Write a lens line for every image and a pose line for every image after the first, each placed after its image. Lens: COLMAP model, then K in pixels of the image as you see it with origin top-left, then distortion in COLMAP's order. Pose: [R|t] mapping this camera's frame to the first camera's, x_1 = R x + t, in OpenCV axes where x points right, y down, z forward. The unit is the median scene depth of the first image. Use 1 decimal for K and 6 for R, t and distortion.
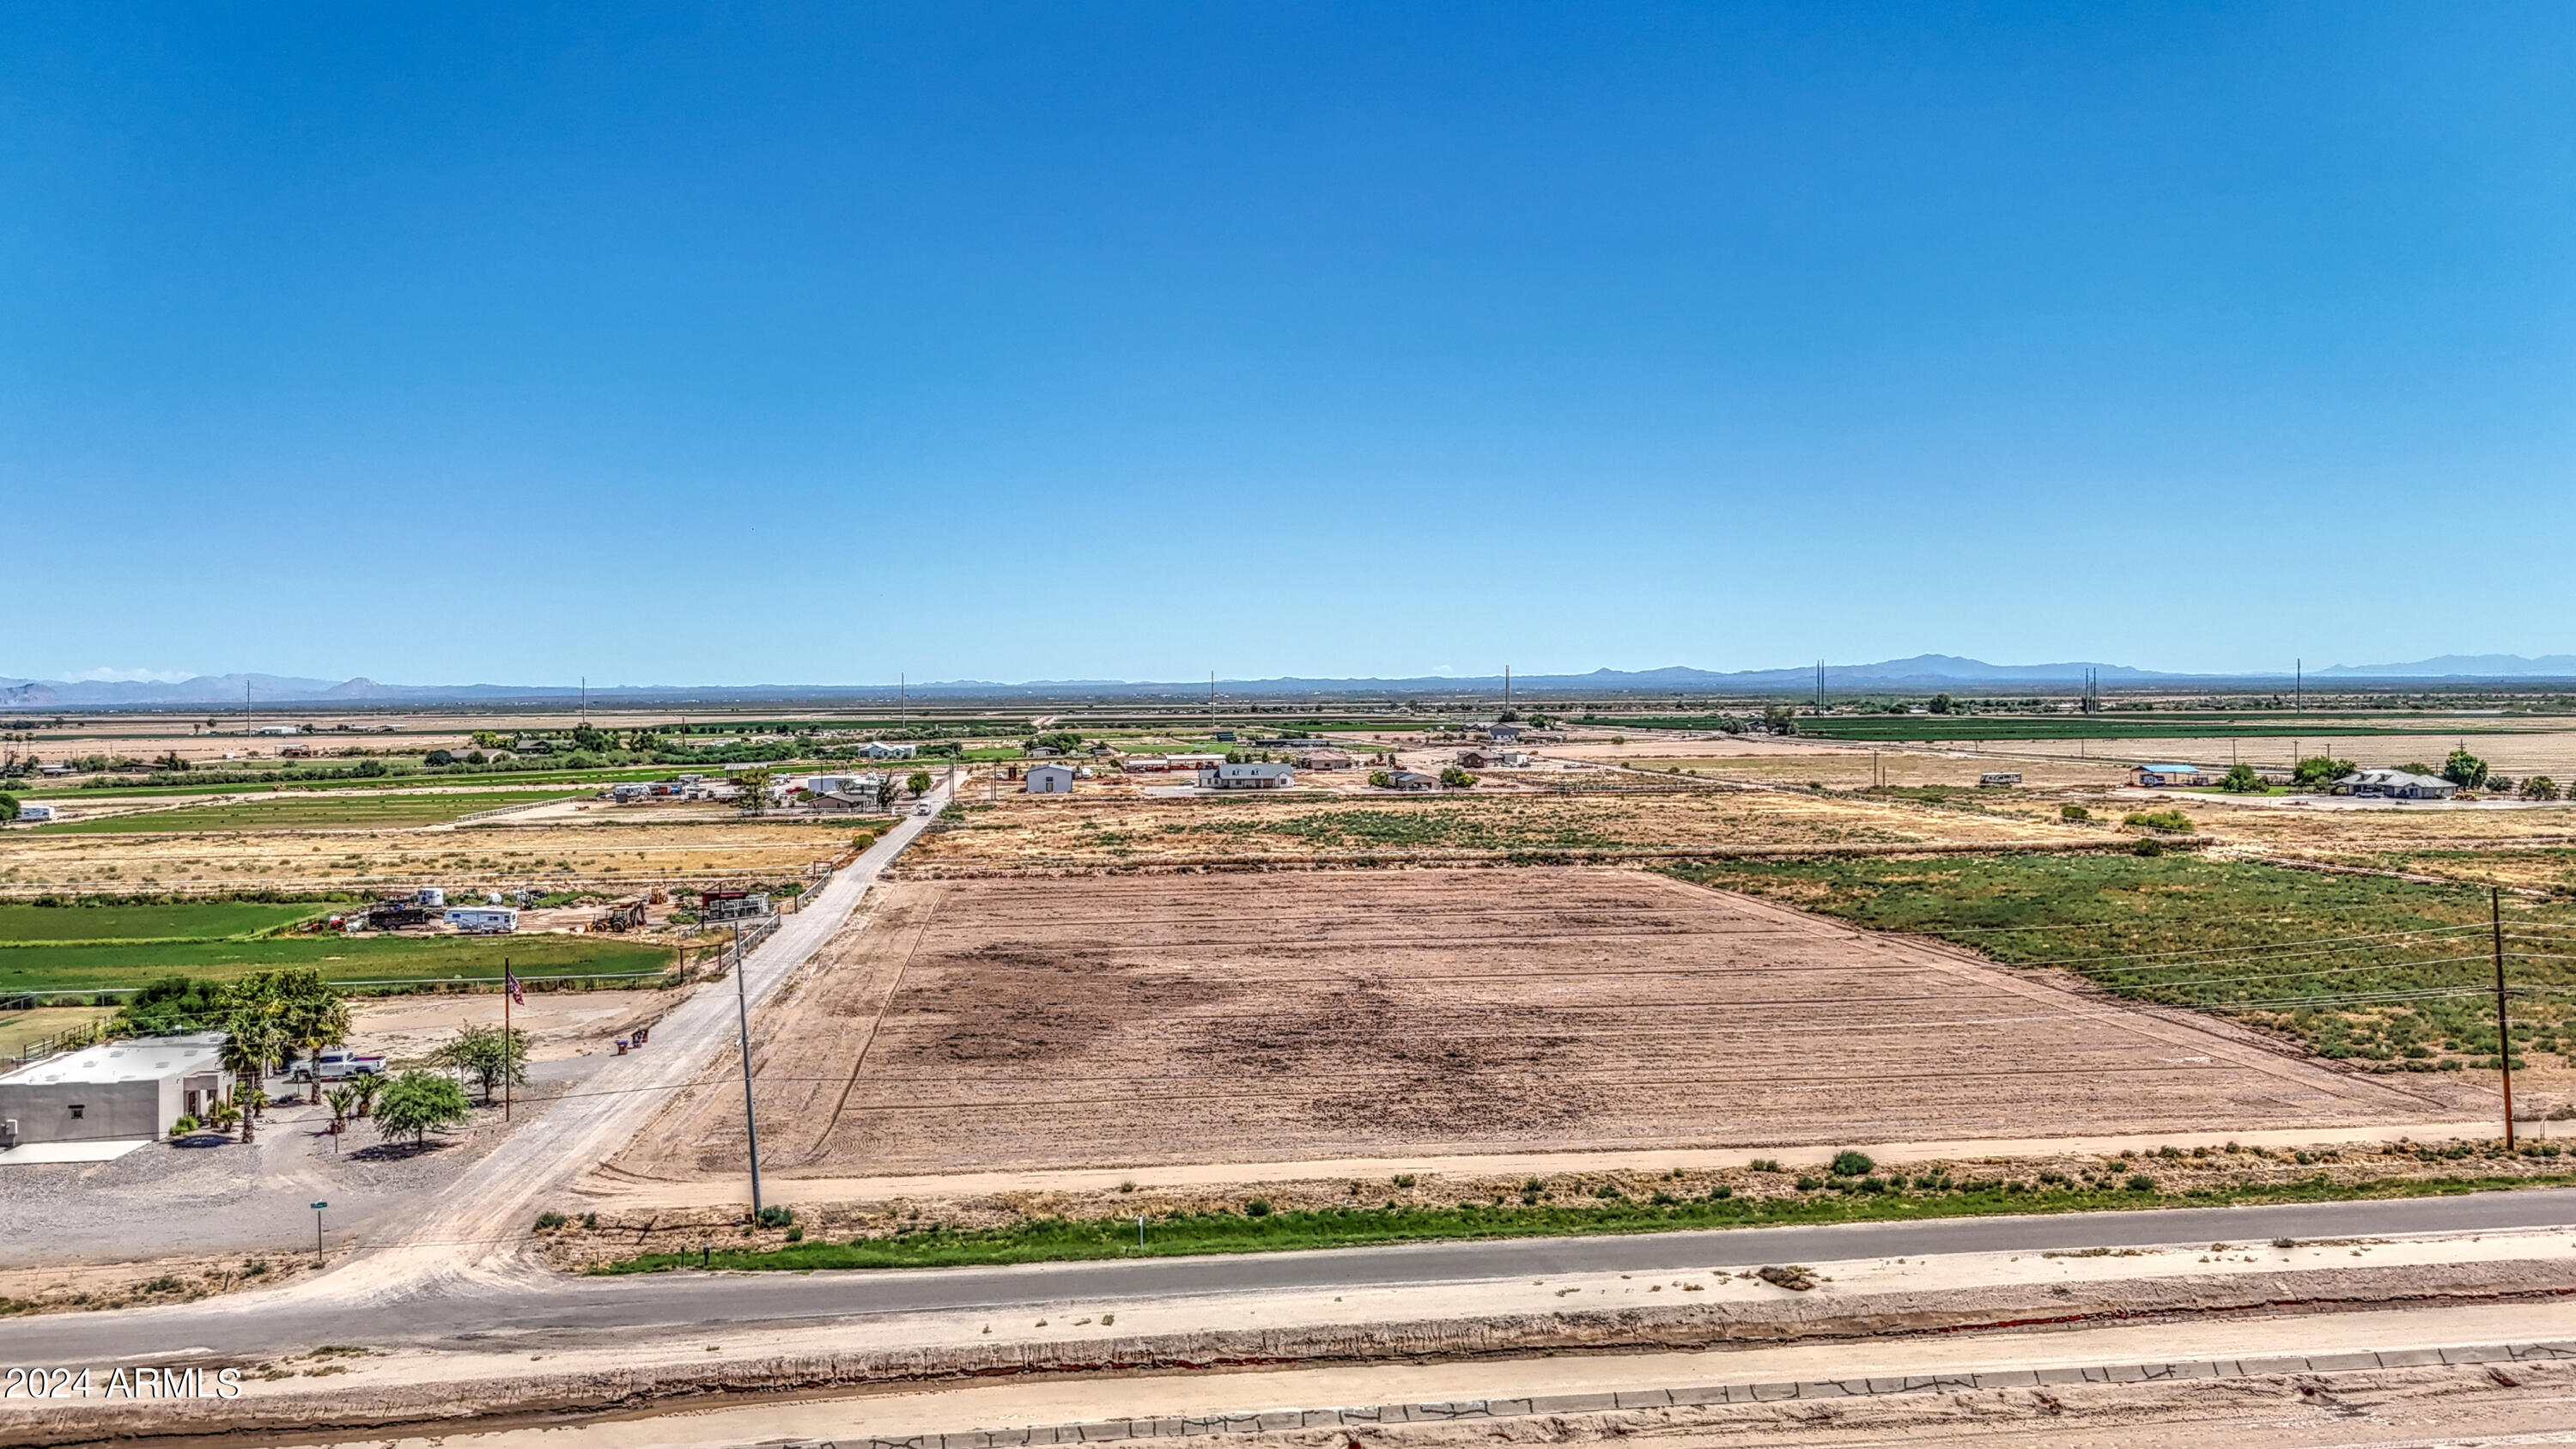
lens RADIAL K [[1929.3, 0, 1280.7], [0, 1929.3, 726.2], [0, 0, 1]] dist [0.067414, -0.059401]
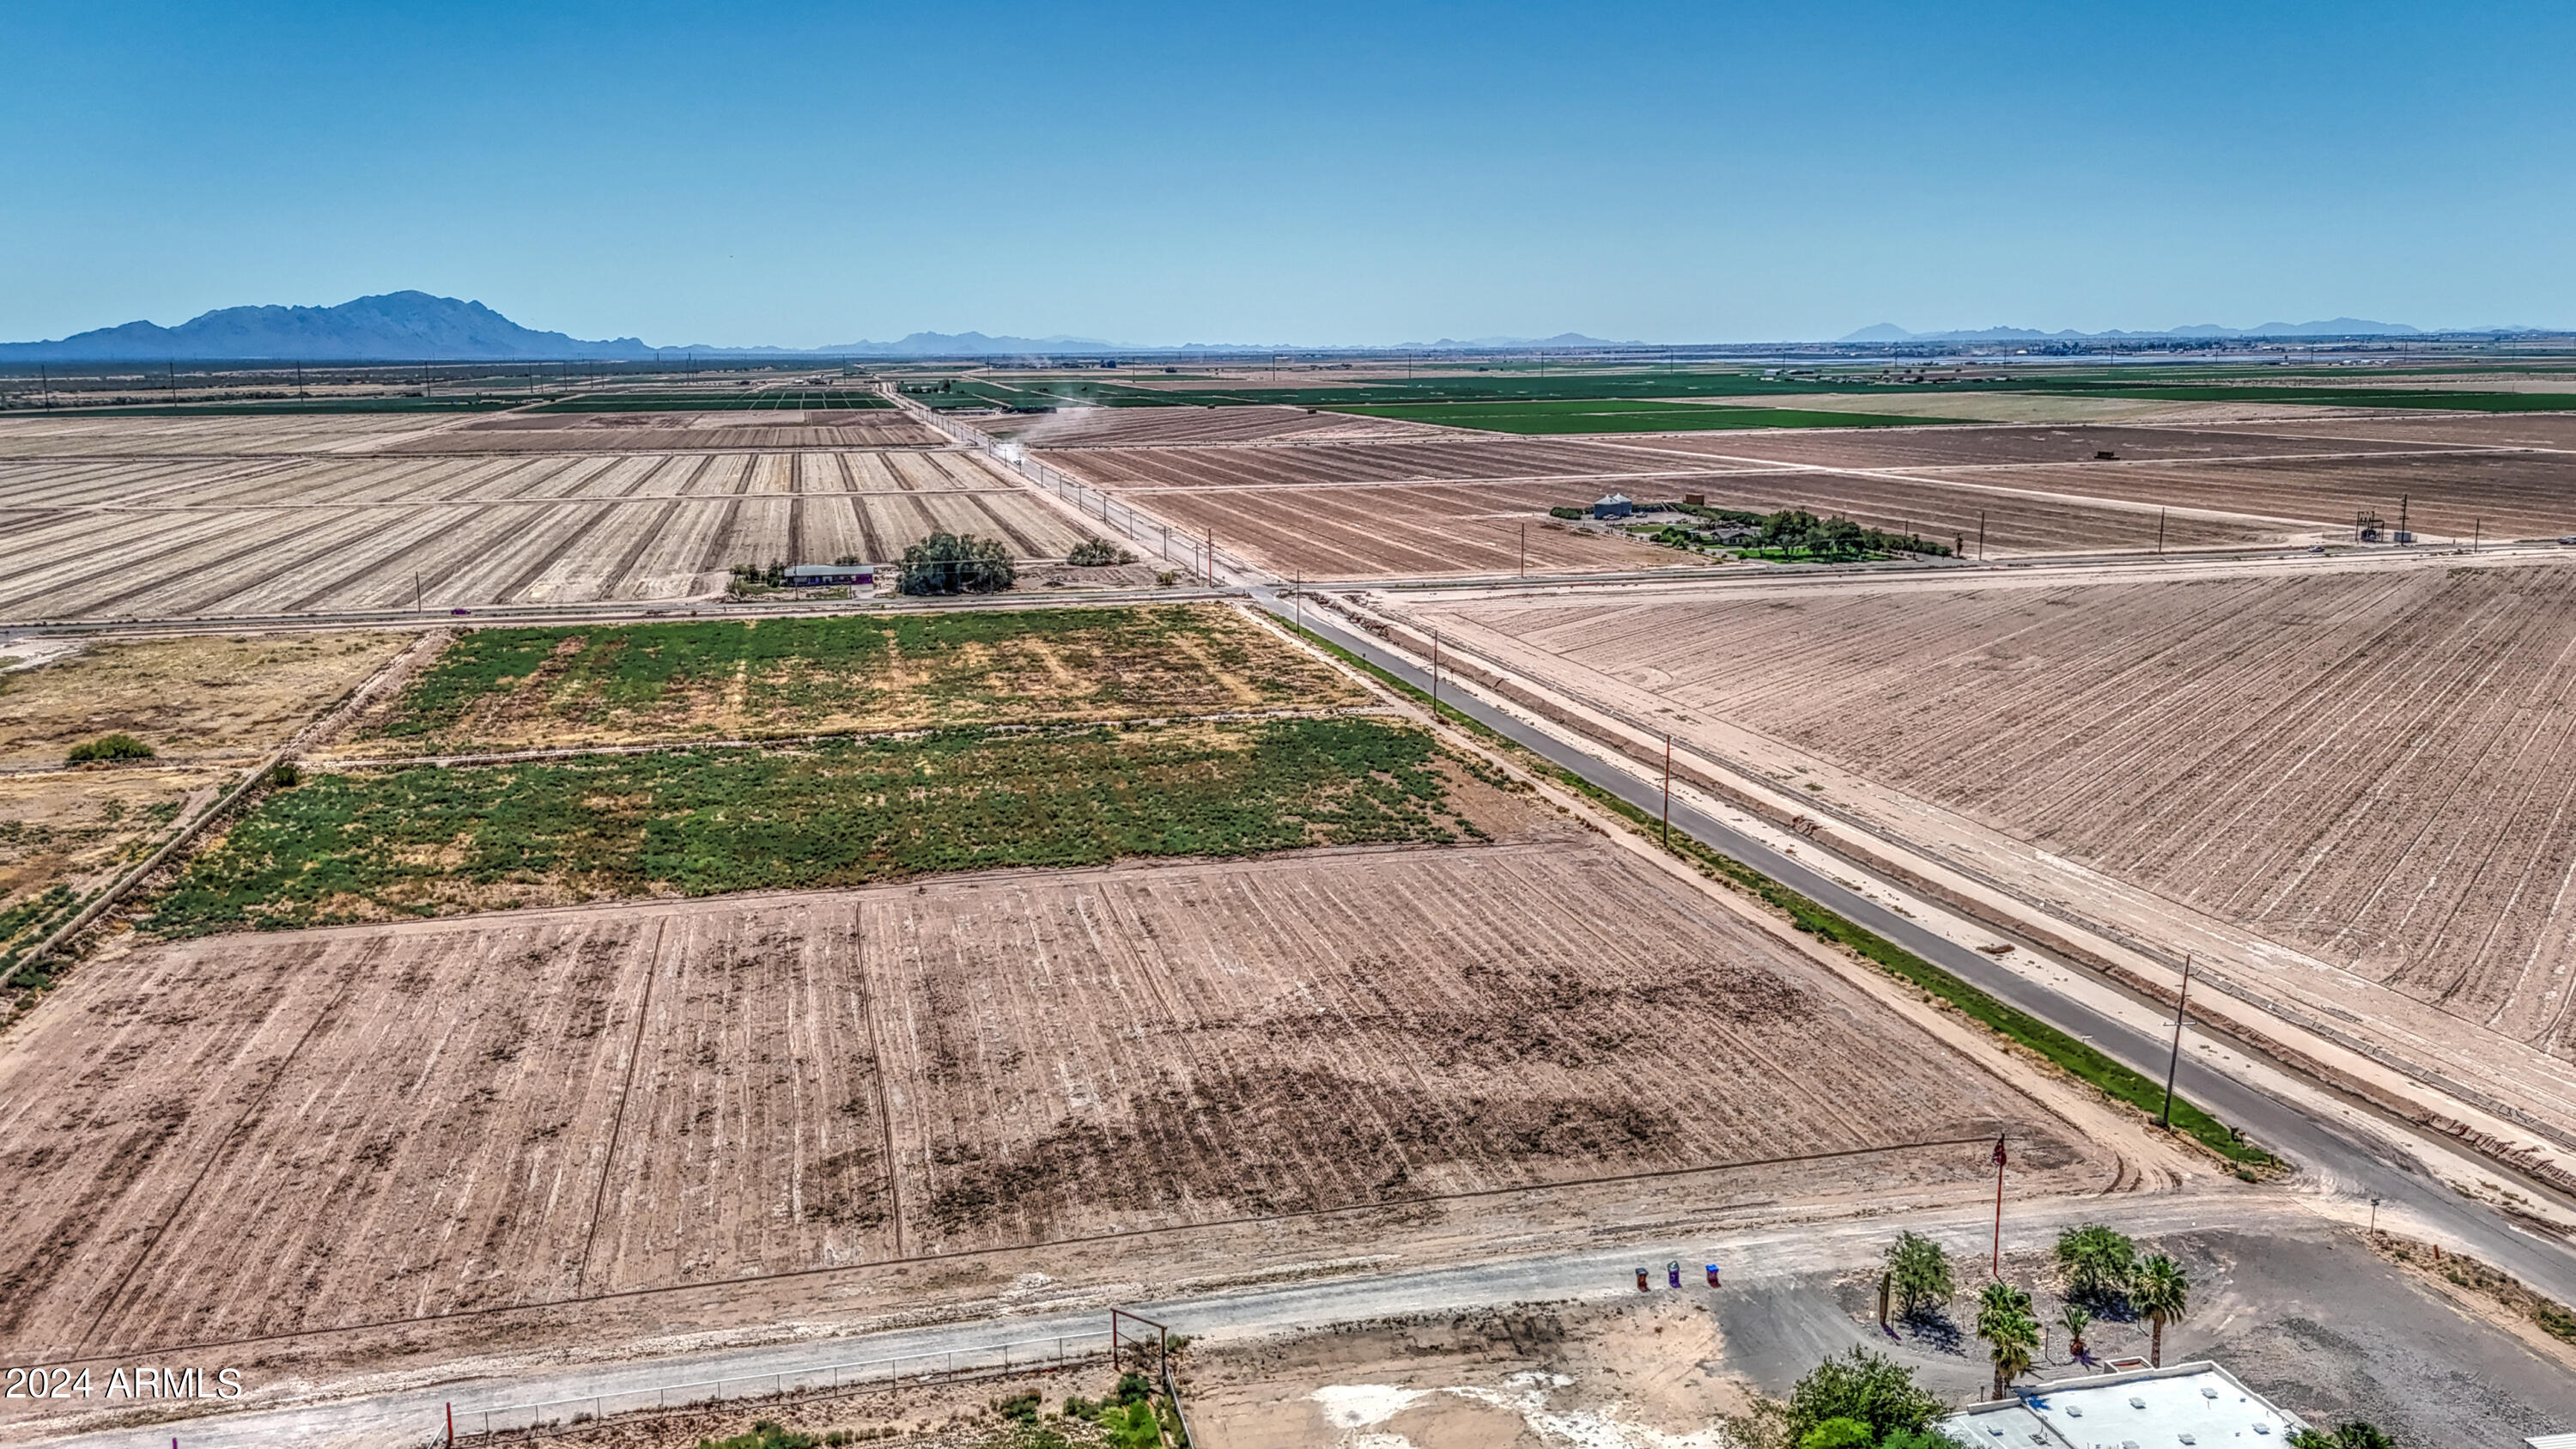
lens RADIAL K [[1972.4, 0, 1280.5], [0, 1972.4, 699.5], [0, 0, 1]] dist [0.068246, -0.062197]
pose [[-0.105215, -0.165590, 0.980566, -1.745815], [0.026112, 0.985239, 0.169181, -0.395870], [-0.994107, 0.043405, -0.099338, 1.860359]]
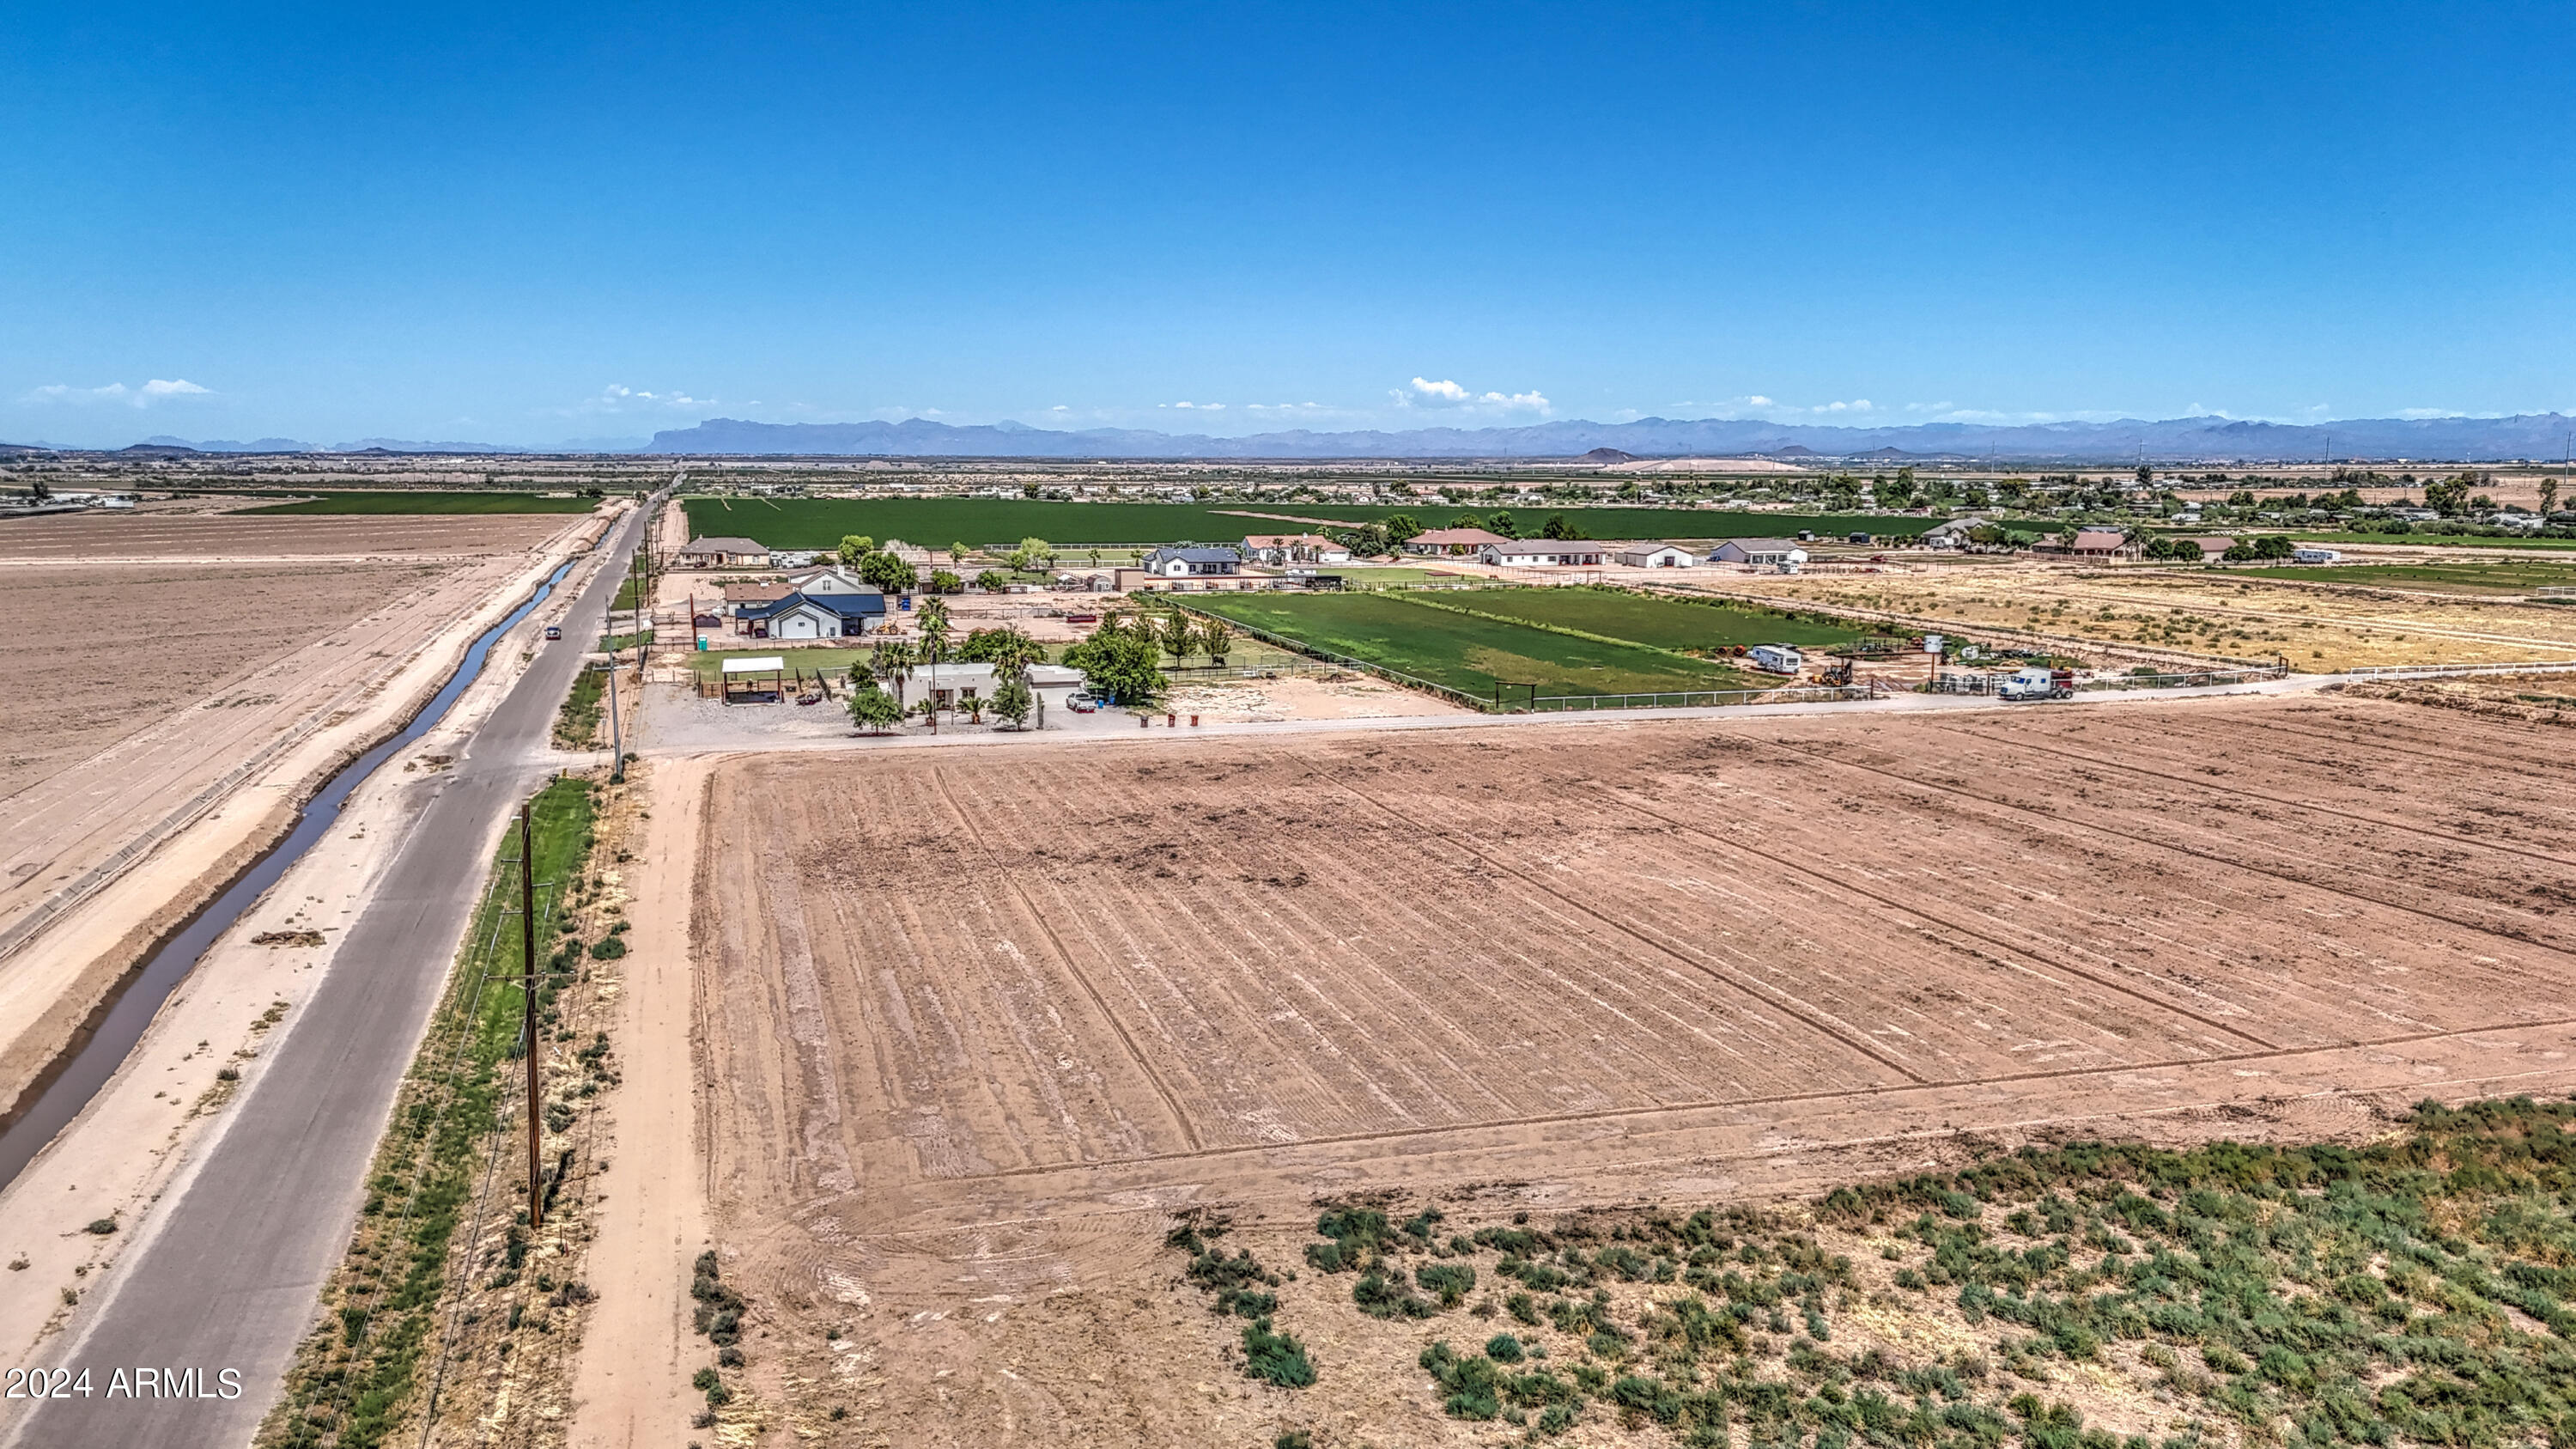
lens RADIAL K [[1905.6, 0, 1280.7], [0, 1905.6, 723.2], [0, 0, 1]] dist [0.071003, -0.065968]
pose [[0.167416, 0.146390, -0.974957, 1.369958], [-0.018424, 0.989206, 0.145366, -0.036984], [0.985714, -0.006374, 0.168306, 1.258053]]
